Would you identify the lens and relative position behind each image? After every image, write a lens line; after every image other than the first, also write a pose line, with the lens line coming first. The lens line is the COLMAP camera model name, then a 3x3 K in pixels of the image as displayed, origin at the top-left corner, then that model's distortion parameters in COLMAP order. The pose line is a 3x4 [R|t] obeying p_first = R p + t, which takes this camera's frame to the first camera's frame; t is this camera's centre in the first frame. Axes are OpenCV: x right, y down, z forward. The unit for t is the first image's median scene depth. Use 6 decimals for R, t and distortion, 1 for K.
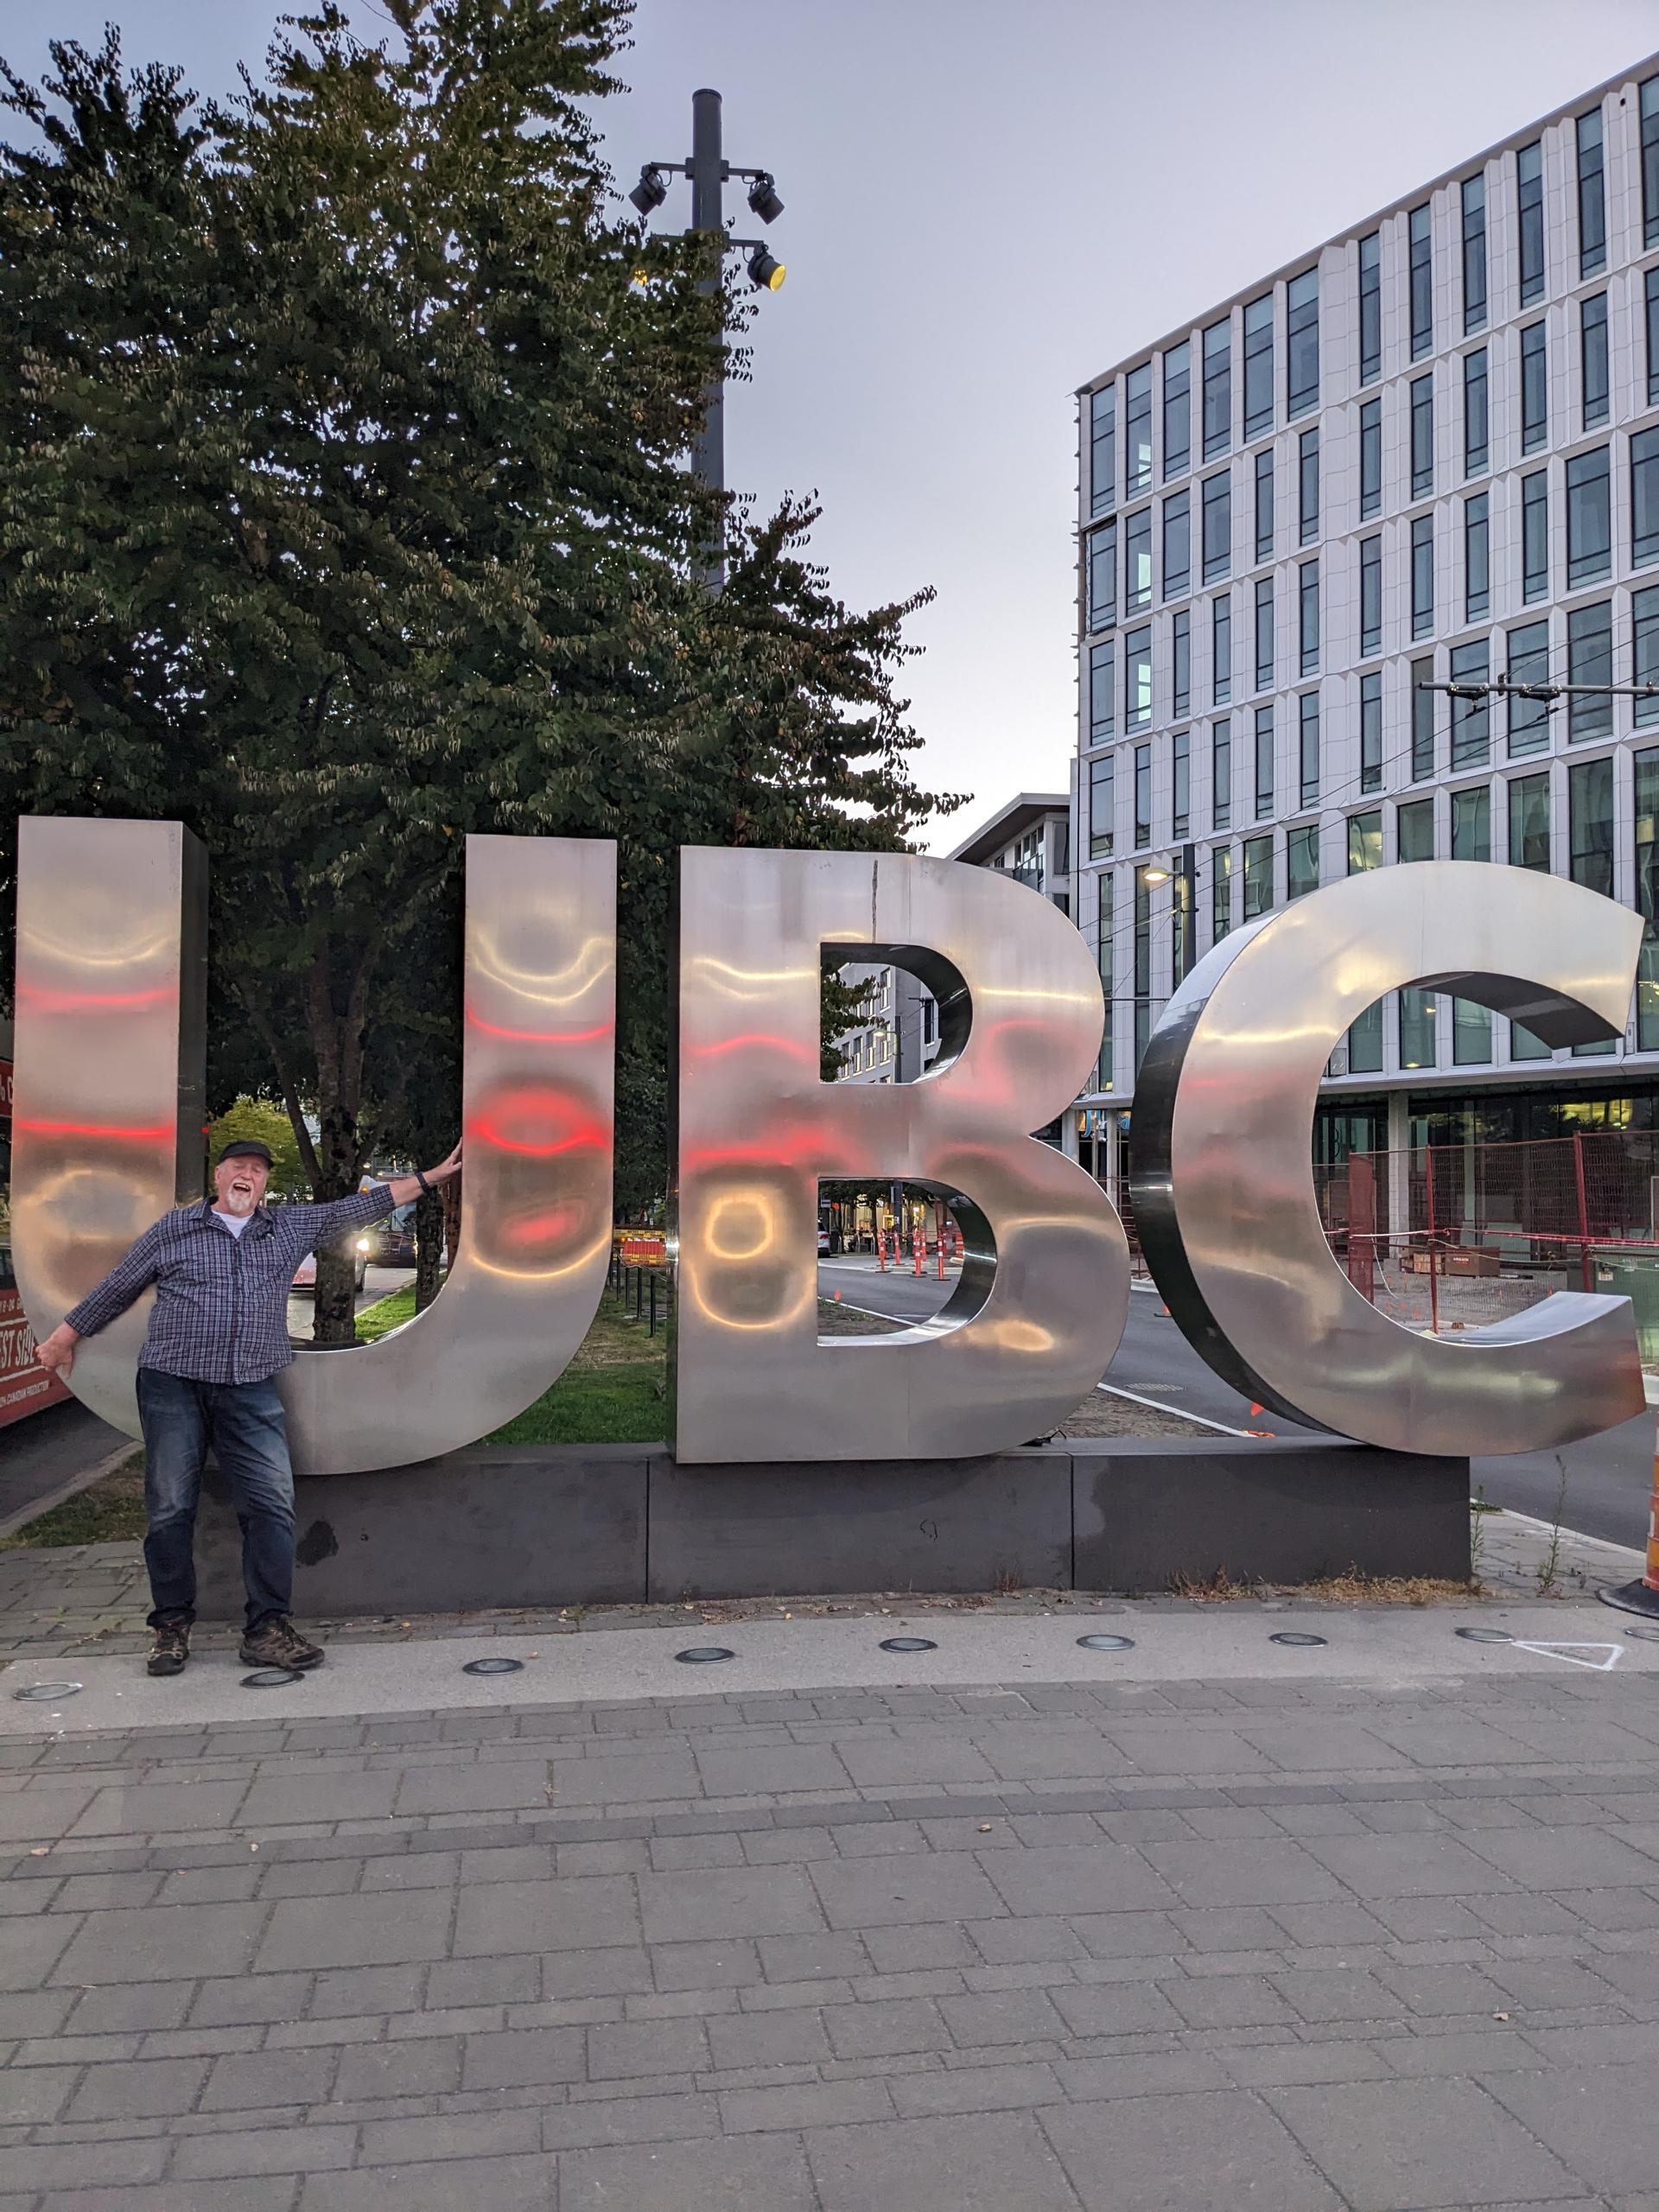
lens RADIAL K [[1731.5, 0, 824.0], [0, 1731.5, 1160.6], [0, 0, 1]] dist [0.040177, -0.070651]
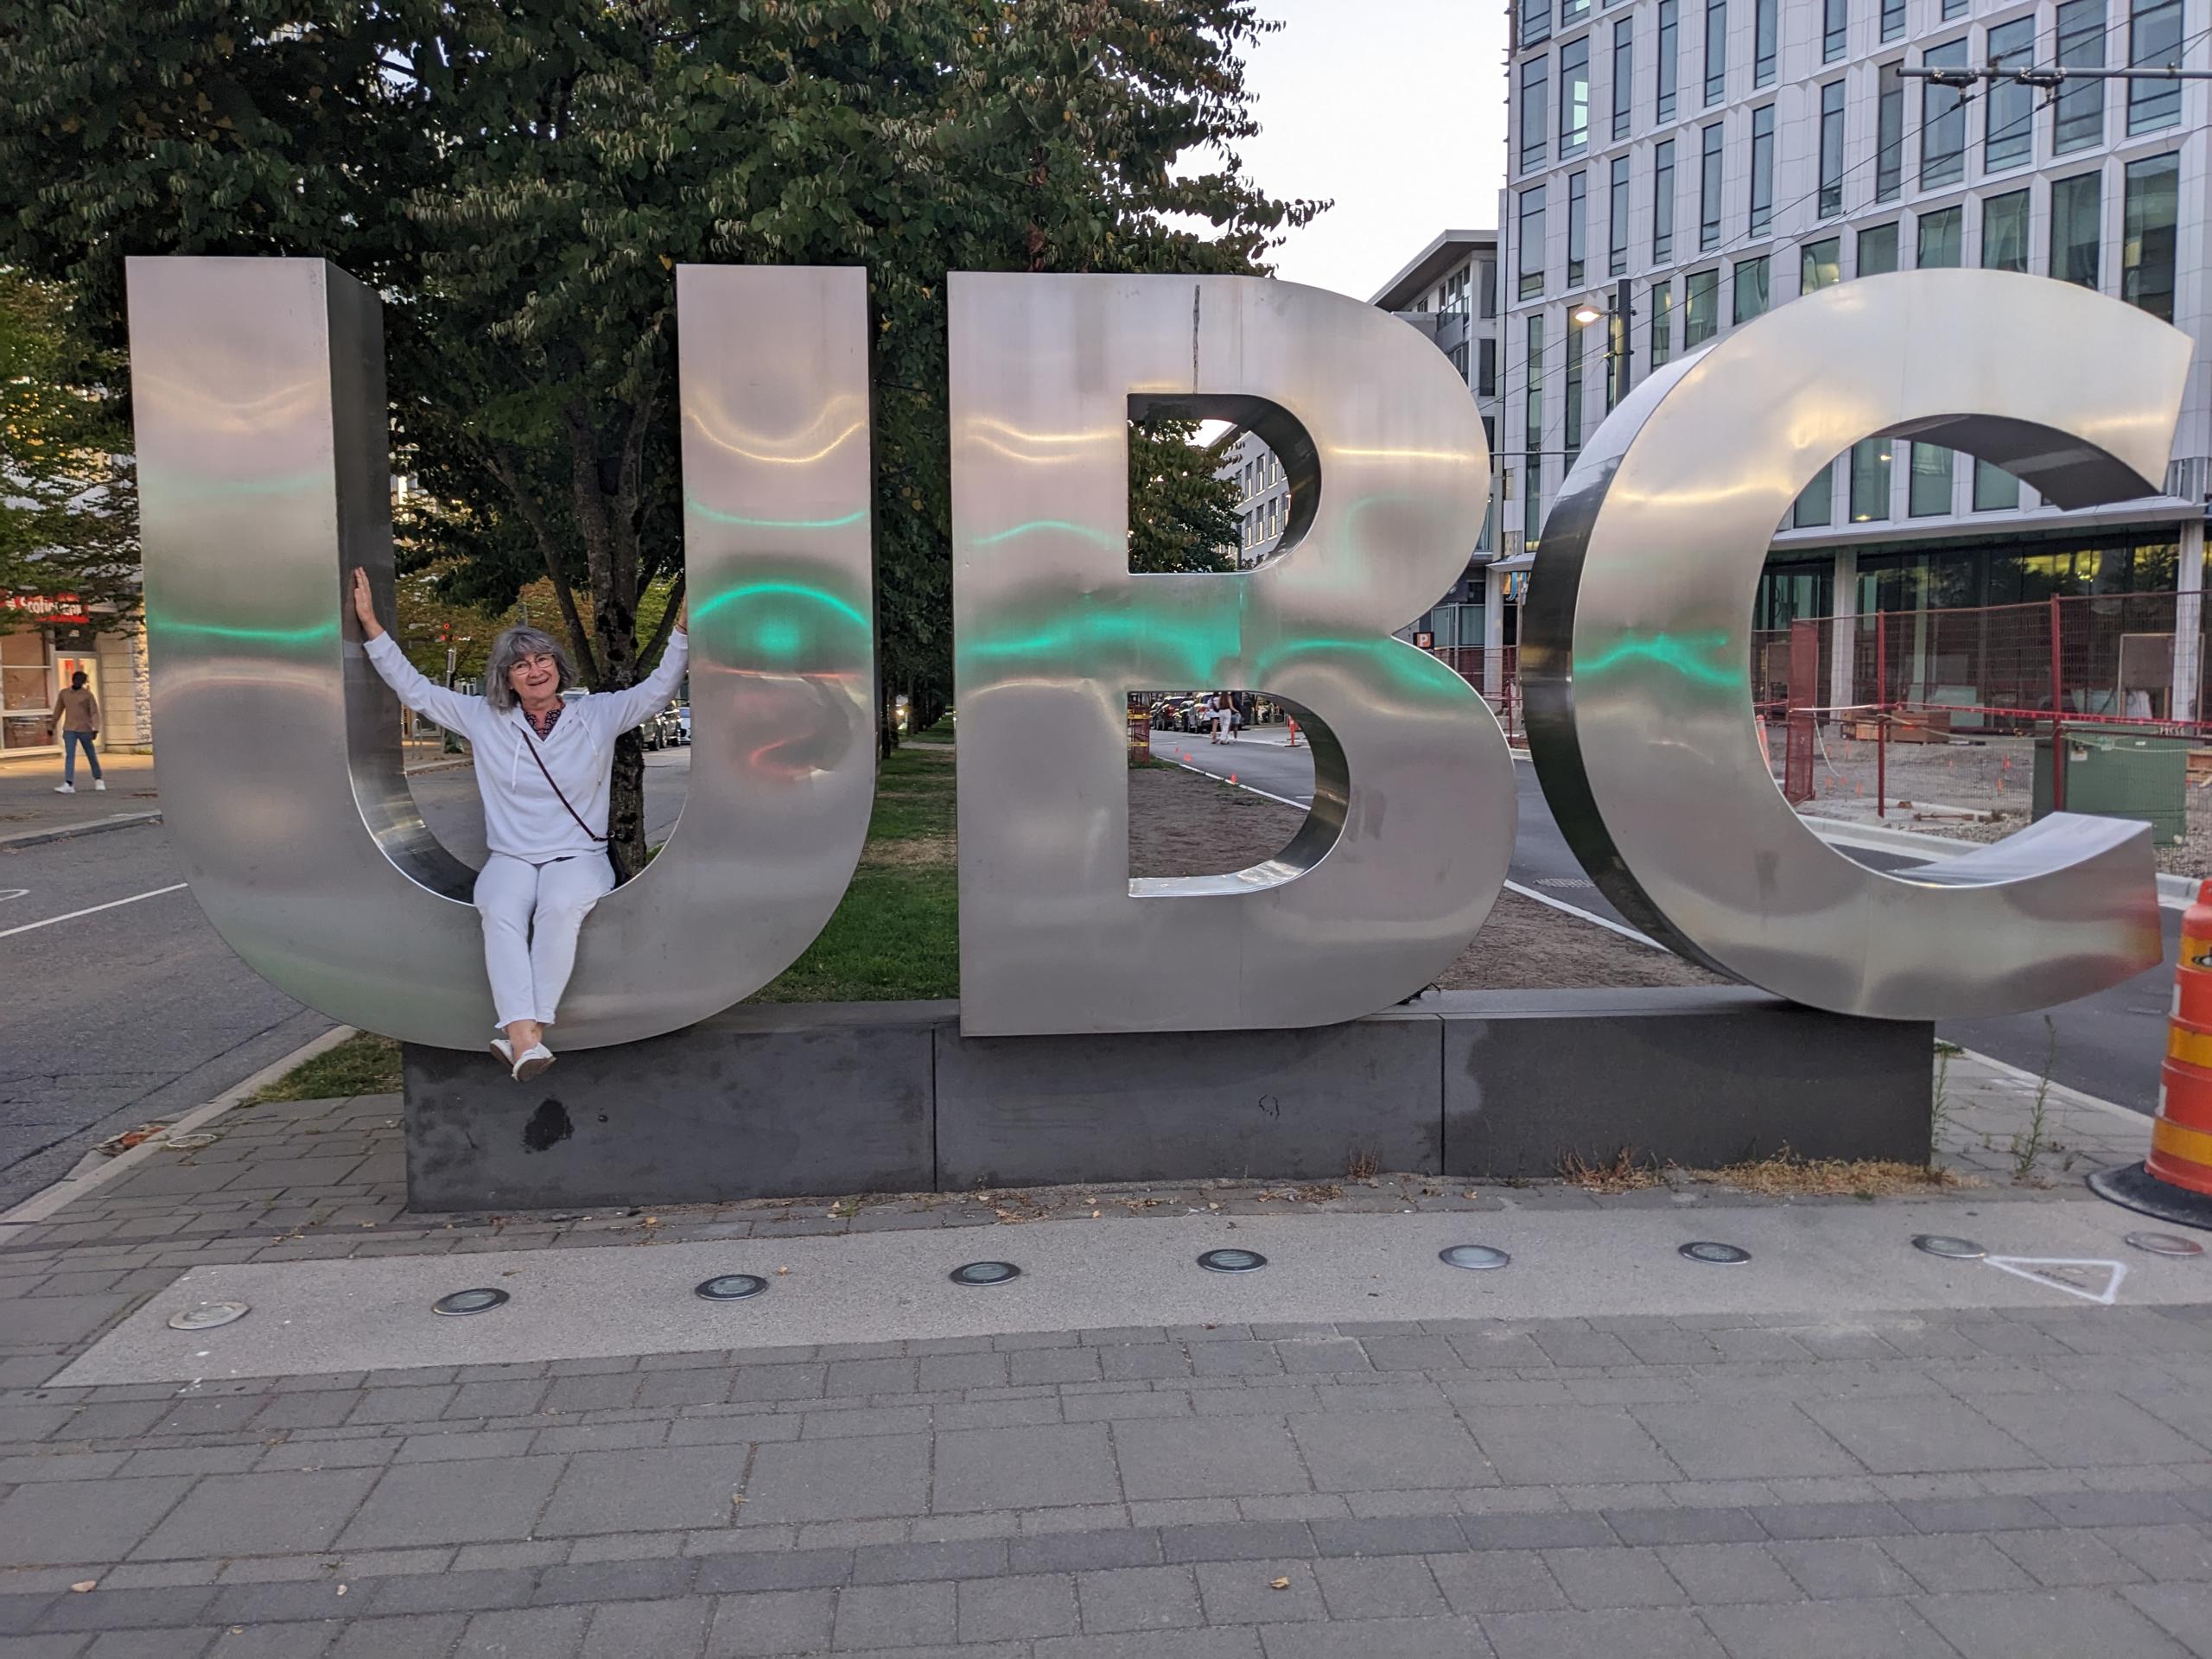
lens RADIAL K [[1736.7, 0, 1111.3], [0, 1736.7, 849.0], [0, 0, 1]] dist [0.034268, -0.063548]
pose [[0.997137, -0.003998, -0.075516, 0.048557], [0.013531, 0.991919, 0.126147, -0.018906], [0.074402, -0.126808, 0.989133, 0.177531]]
